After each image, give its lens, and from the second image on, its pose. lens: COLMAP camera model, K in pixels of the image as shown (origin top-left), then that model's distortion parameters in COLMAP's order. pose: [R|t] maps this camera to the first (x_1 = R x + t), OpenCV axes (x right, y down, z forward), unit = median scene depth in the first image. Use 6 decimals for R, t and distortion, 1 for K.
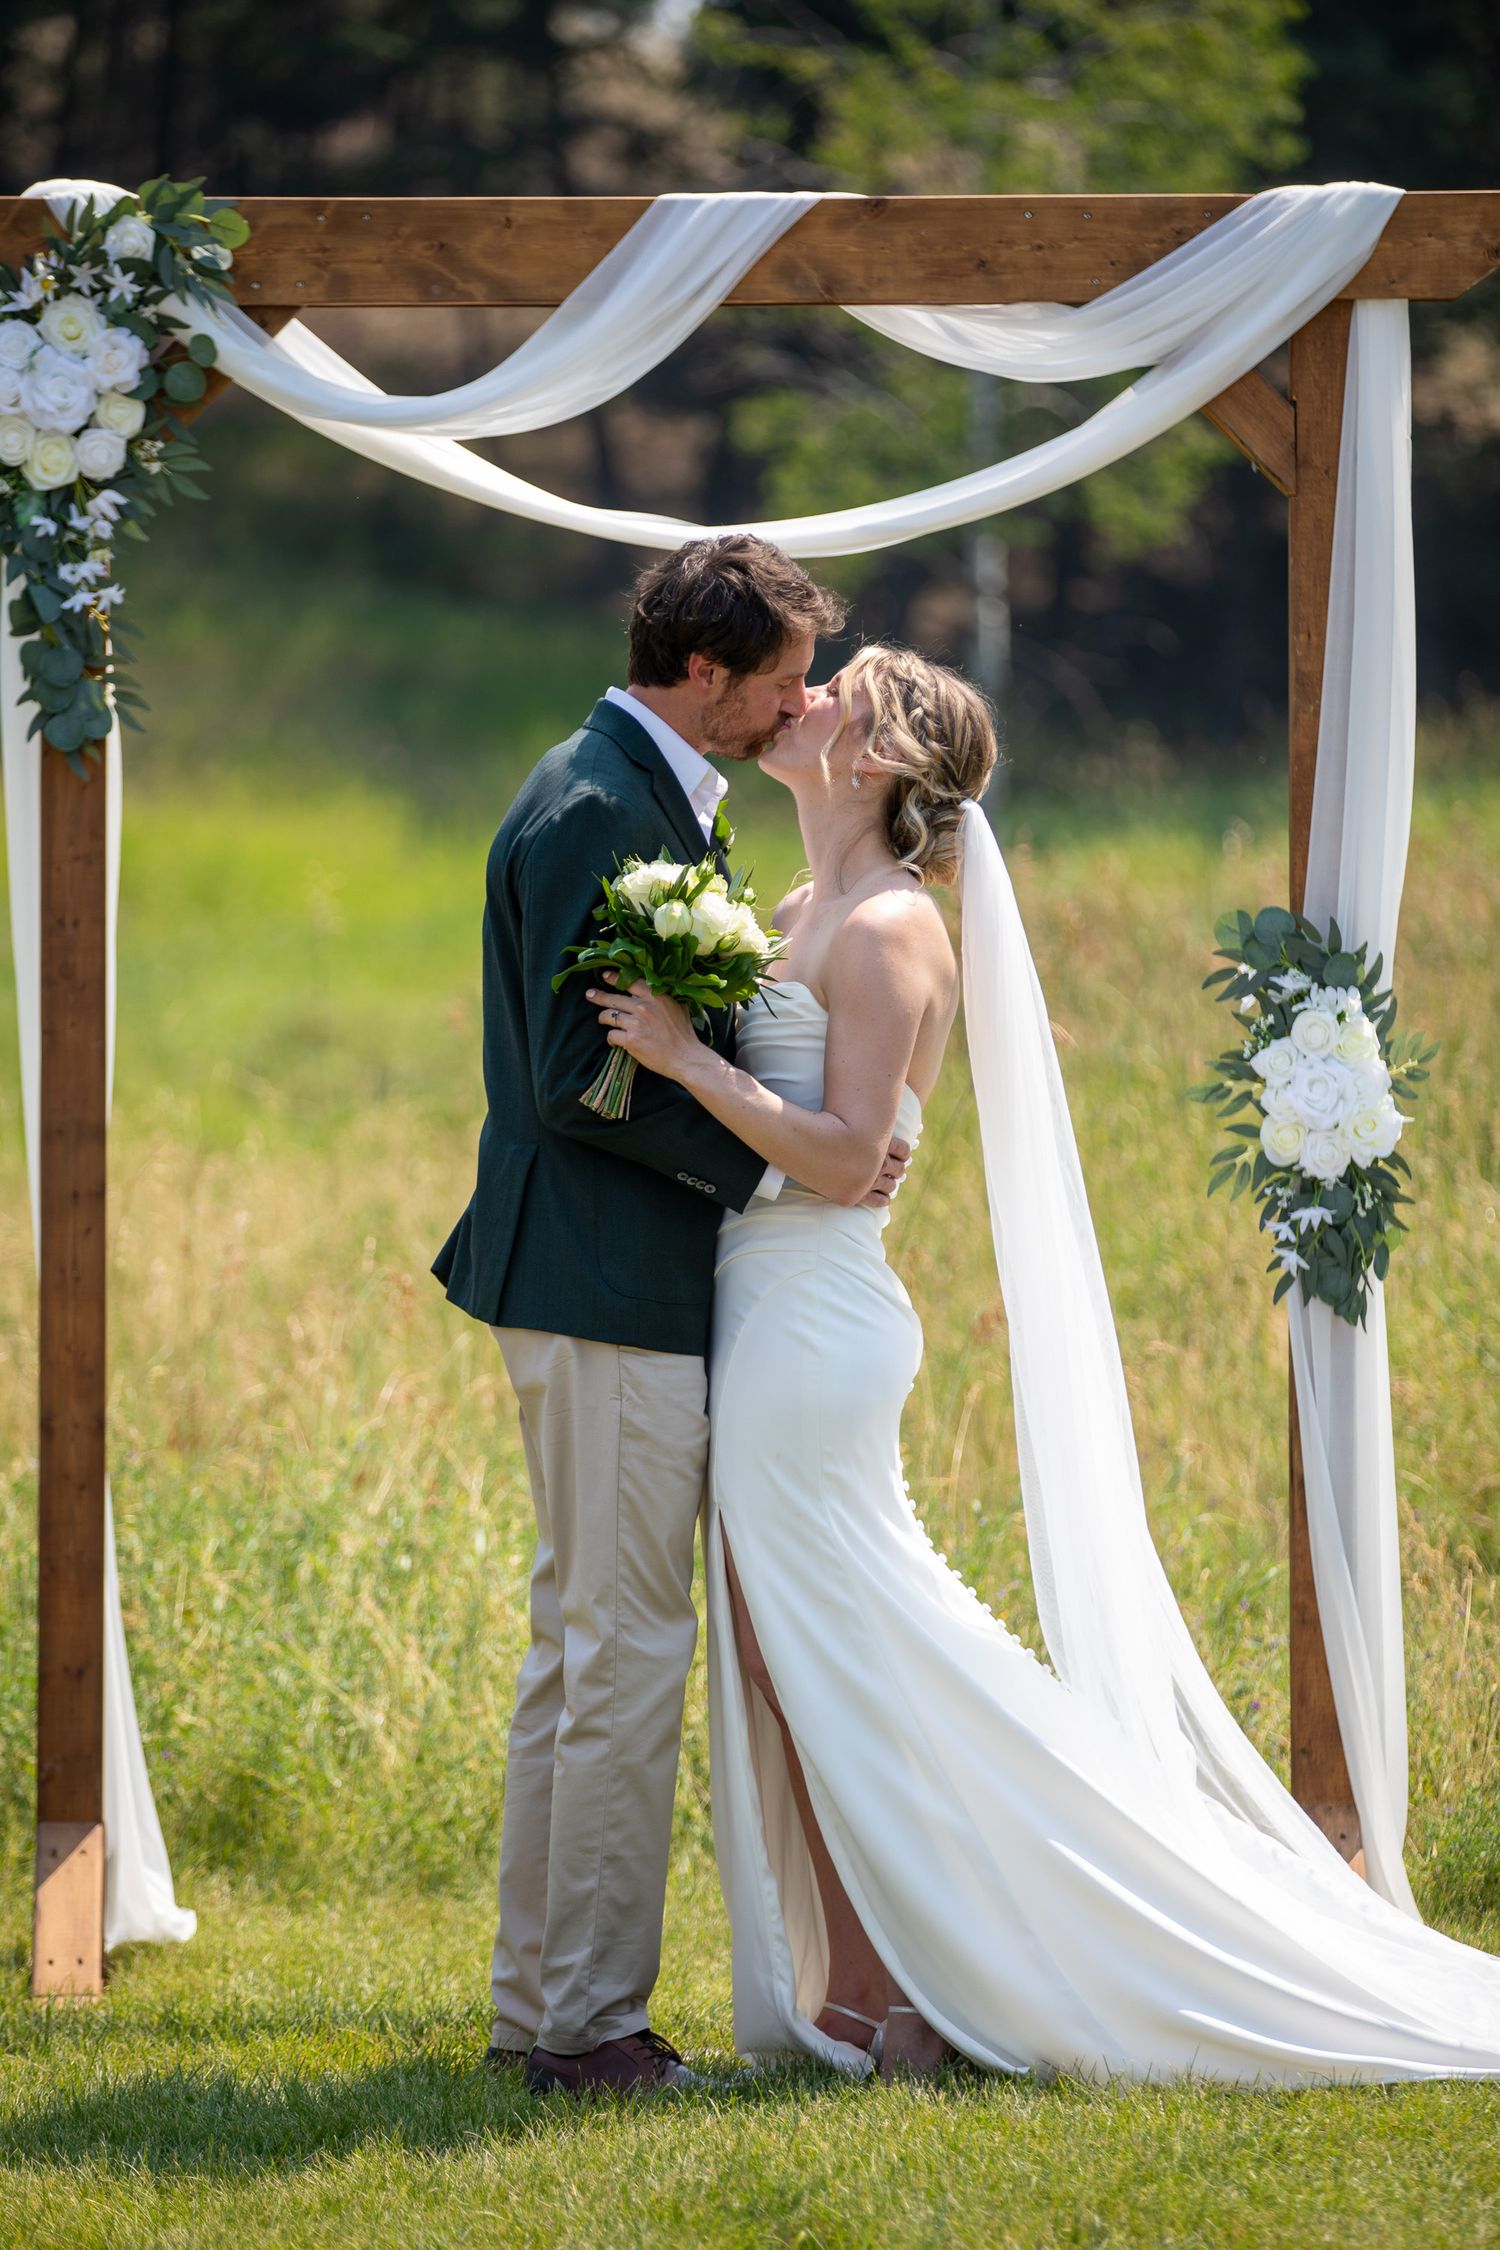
lens RADIAL K [[9989.9, 0, 757.5], [0, 9989.9, 1121.0], [0, 0, 1]] dist [0.601795, 0.000000]
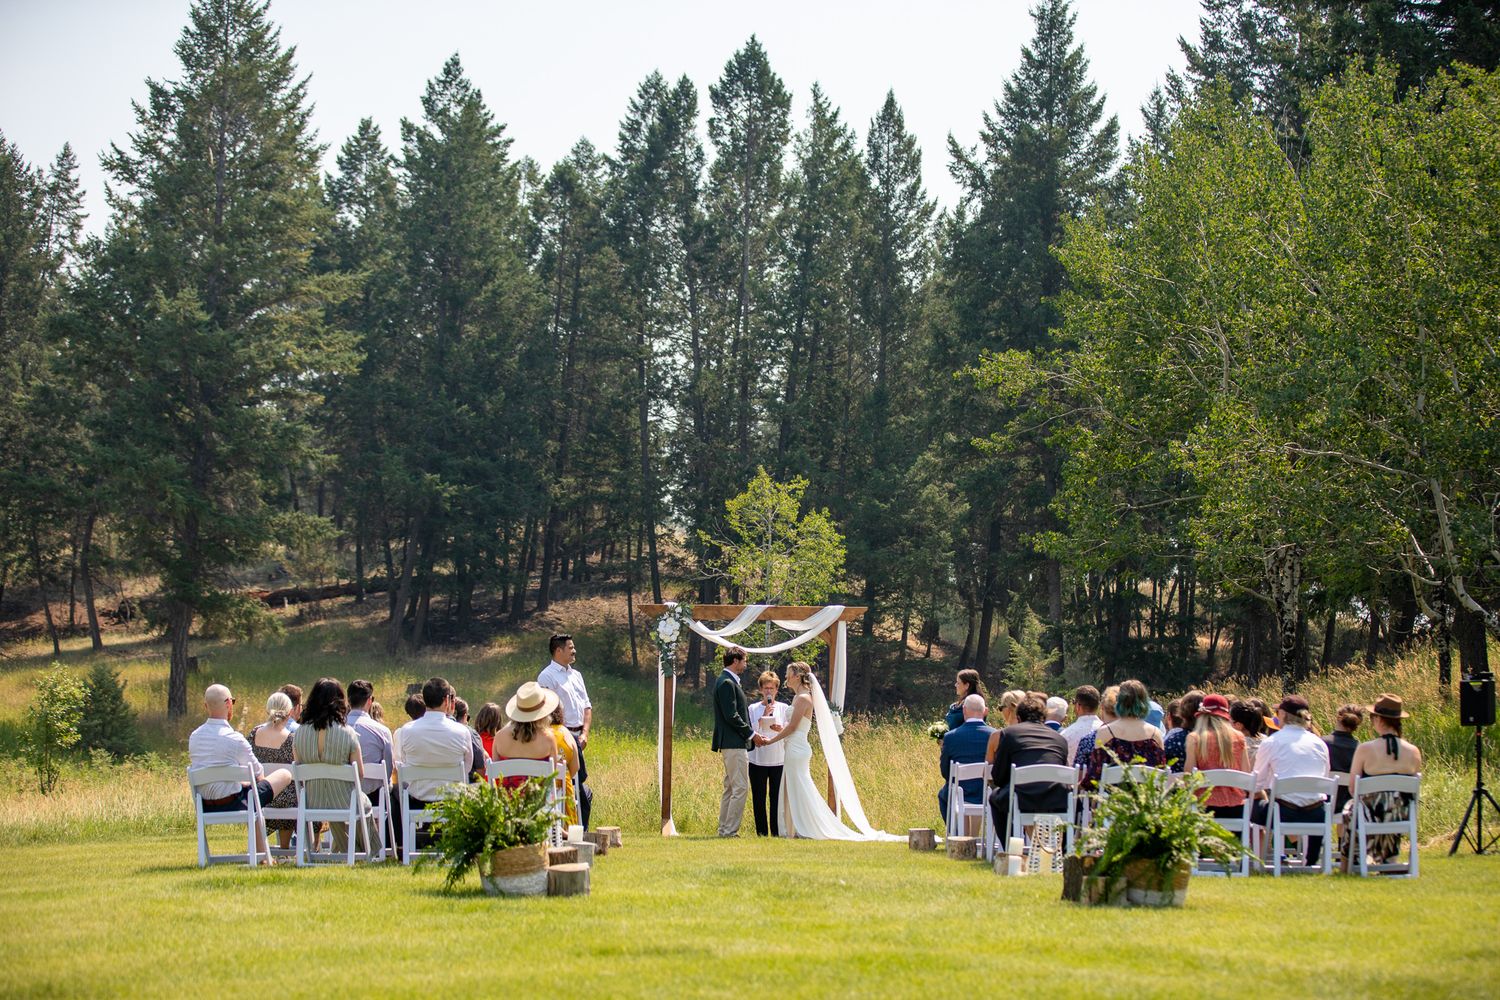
lens RADIAL K [[3200.3, 0, 723.8], [0, 3200.3, 583.9], [0, 0, 1]] dist [-0.441978, 0.000000]
pose [[0.999731, 0.018915, 0.013410, -0.060033], [-0.017702, 0.996189, -0.085401, 0.098081], [-0.014975, 0.085141, 0.996256, -1.404350]]
